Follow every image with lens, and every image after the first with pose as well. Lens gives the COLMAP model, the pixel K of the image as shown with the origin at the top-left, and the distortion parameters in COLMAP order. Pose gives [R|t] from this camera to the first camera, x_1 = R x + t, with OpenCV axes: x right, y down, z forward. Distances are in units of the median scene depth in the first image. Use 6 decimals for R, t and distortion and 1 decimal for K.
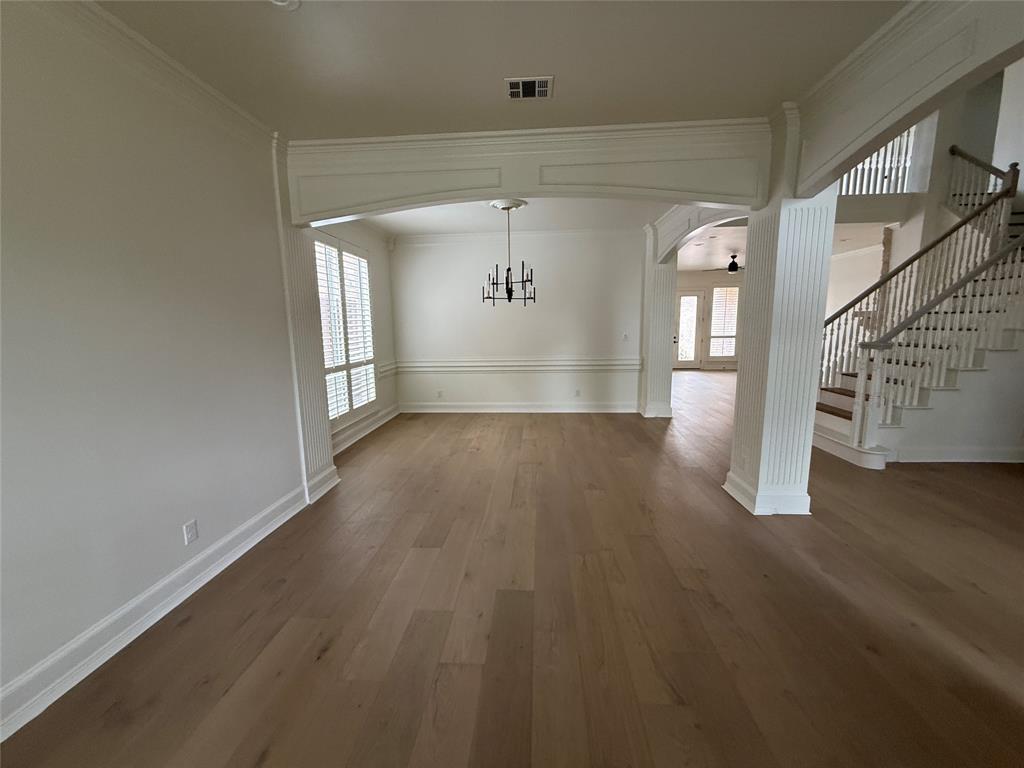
lens RADIAL K [[407.8, 0, 512.0], [0, 407.8, 384.0], [0, 0, 1]] dist [0.000828, 0.000646]
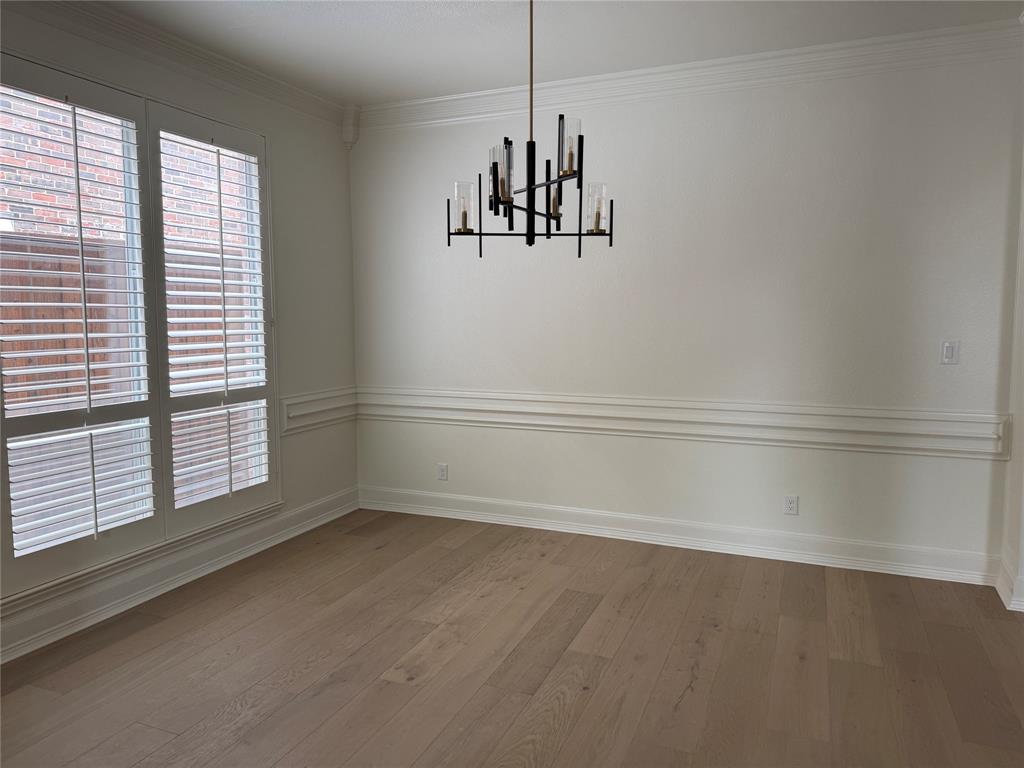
lens RADIAL K [[715.9, 0, 512.0], [0, 715.9, 384.0], [0, 0, 1]] dist [0.011782, -0.000848]
pose [[0.946633, 0.046079, -0.319003, 0.142411], [-0.059626, 0.997681, -0.032827, -0.055346], [0.316750, 0.050096, 0.947185, 0.368613]]
